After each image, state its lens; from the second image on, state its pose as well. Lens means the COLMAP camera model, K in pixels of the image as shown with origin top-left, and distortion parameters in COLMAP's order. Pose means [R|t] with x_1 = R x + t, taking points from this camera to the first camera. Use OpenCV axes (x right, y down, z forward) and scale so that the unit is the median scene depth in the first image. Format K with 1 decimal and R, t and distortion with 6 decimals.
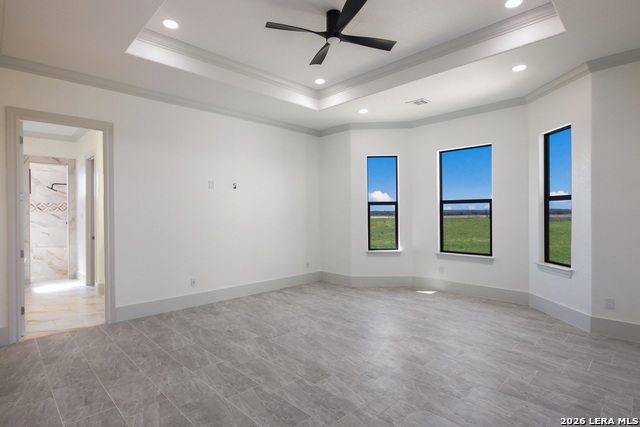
lens RADIAL K [[328.6, 0, 322.0], [0, 328.6, 213.3], [0, 0, 1]] dist [-0.002772, -0.000641]
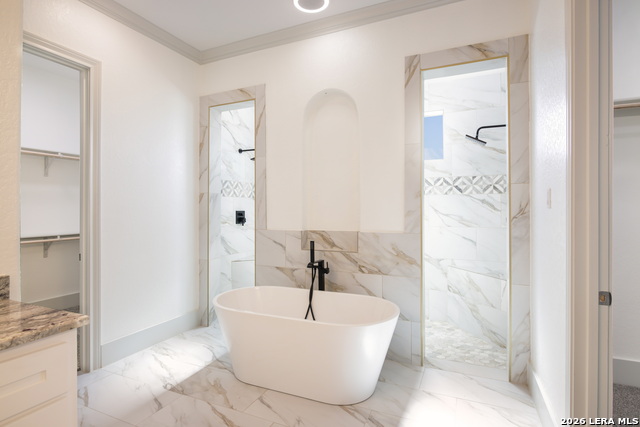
lens RADIAL K [[328.6, 0, 318.4], [0, 328.6, 210.6], [0, 0, 1]] dist [-0.002772, -0.000641]
pose [[0.346300, 0.005281, -0.938109, -0.490126], [0.005948, 0.999952, 0.007824, 0.014125], [0.938105, -0.008289, 0.346252, 0.654828]]
